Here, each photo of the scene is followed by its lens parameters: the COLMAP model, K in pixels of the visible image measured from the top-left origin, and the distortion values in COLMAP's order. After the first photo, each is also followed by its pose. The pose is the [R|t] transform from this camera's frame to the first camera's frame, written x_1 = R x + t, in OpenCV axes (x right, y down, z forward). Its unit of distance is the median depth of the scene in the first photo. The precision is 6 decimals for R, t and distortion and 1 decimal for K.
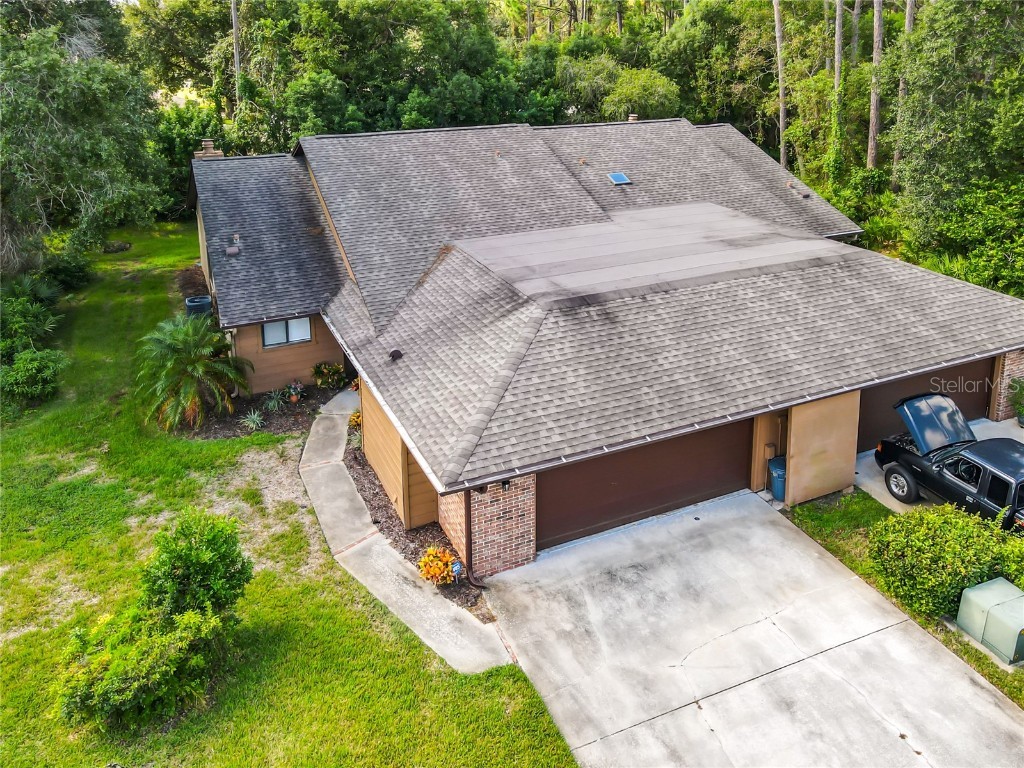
lens RADIAL K [[720.0, 0, 514.9], [0, 720.0, 281.1], [0, 0, 1]] dist [0.002001, 0.005457]
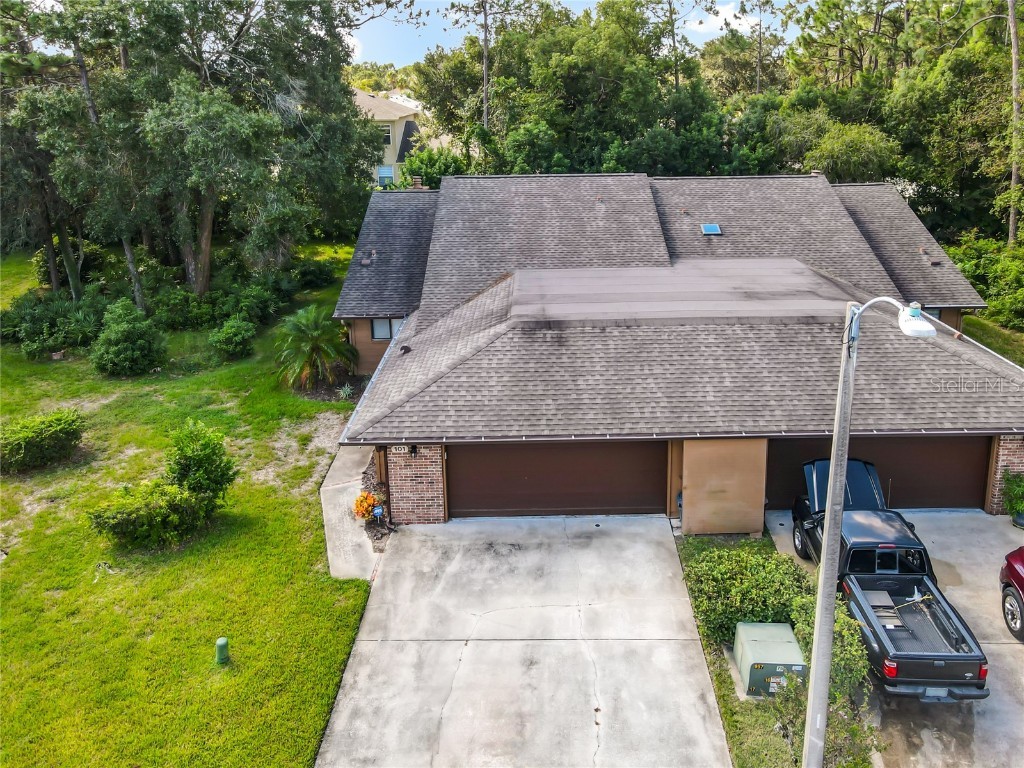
lens RADIAL K [[698.2, 0, 568.2], [0, 698.2, 329.8], [0, 0, 1]] dist [0.000439, 0.002448]
pose [[0.925276, 0.119562, -0.359958, 0.602790], [-0.116807, 0.992717, 0.029484, -0.002948], [0.360861, 0.014765, 0.932503, -0.052398]]
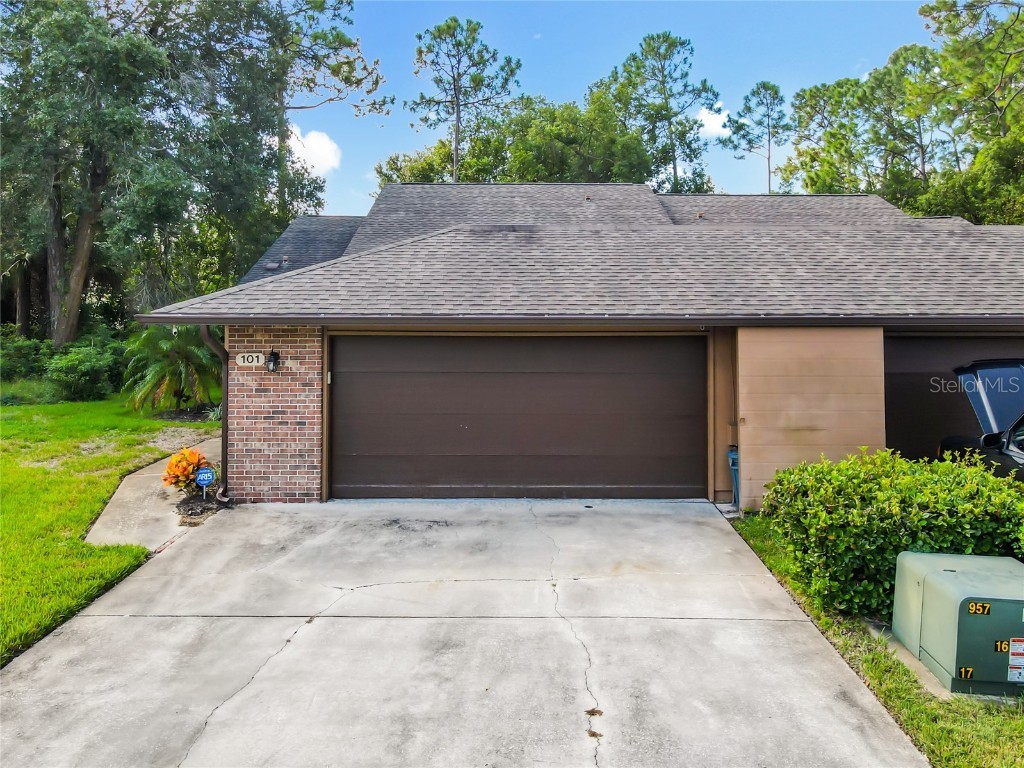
lens RADIAL K [[770.1, 0, 548.9], [0, 770.1, 384.4], [0, 0, 1]] dist [0.011765, 0.002829]
pose [[0.924394, 0.051255, -0.377980, 0.504582], [-0.132614, 0.972300, -0.192474, 0.381794], [0.357645, 0.228047, 0.905585, 0.352879]]
